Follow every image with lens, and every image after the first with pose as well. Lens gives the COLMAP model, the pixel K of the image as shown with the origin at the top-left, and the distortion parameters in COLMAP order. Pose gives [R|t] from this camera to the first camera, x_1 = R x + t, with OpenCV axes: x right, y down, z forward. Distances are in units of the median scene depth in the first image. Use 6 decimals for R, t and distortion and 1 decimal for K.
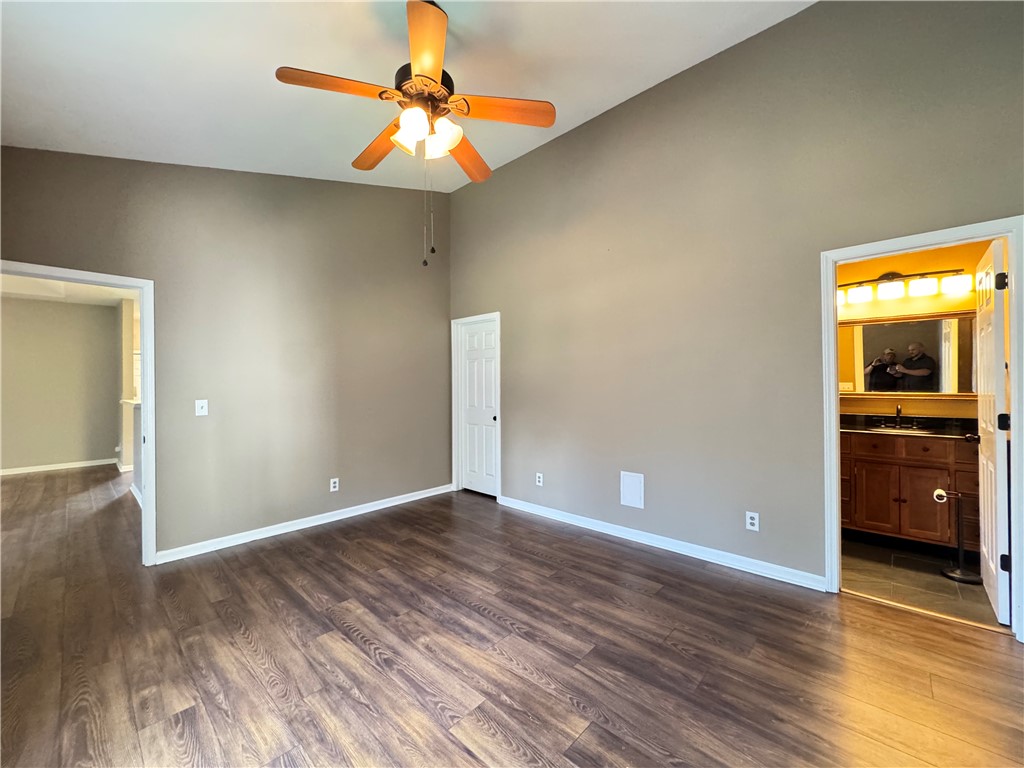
lens RADIAL K [[411.6, 0, 520.6], [0, 411.6, 384.3], [0, 0, 1]] dist [-0.006381, 0.000678]
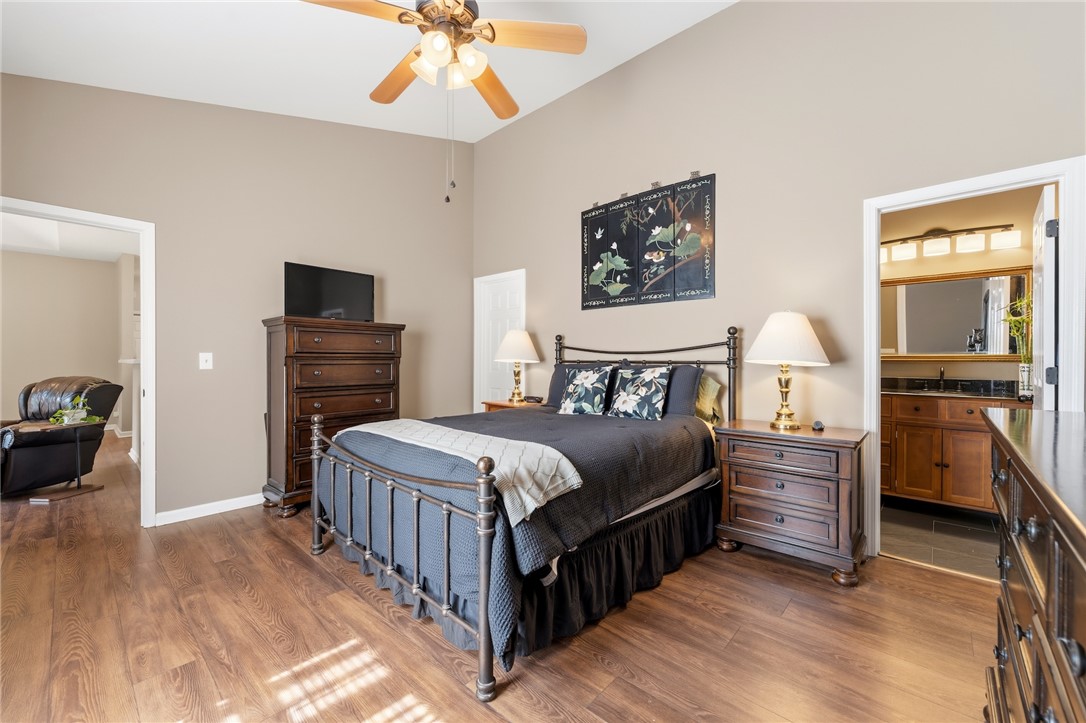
lens RADIAL K [[433.6, 0, 551.4], [0, 433.6, 361.3], [0, 0, 1]] dist [-0.000397, -0.001227]
pose [[0.999883, 0.011321, 0.010326, 0.002954], [-0.011386, 0.999916, 0.006221, 0.067865], [-0.010255, -0.006338, 0.999927, 0.001660]]
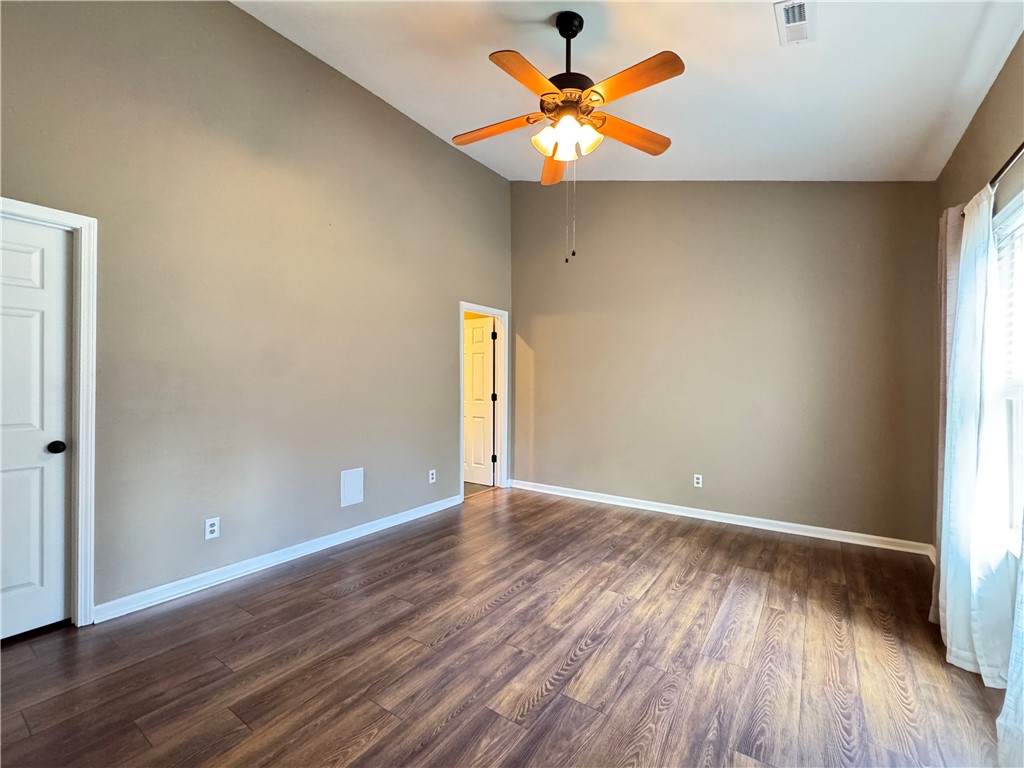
lens RADIAL K [[411.6, 0, 522.5], [0, 411.6, 382.1], [0, 0, 1]] dist [-0.006381, 0.000678]
pose [[-0.116167, 0.007961, 0.993198, -1.301437], [-0.004309, 0.999954, -0.008519, 0.027452], [-0.993220, -0.005269, -0.116128, 1.259759]]
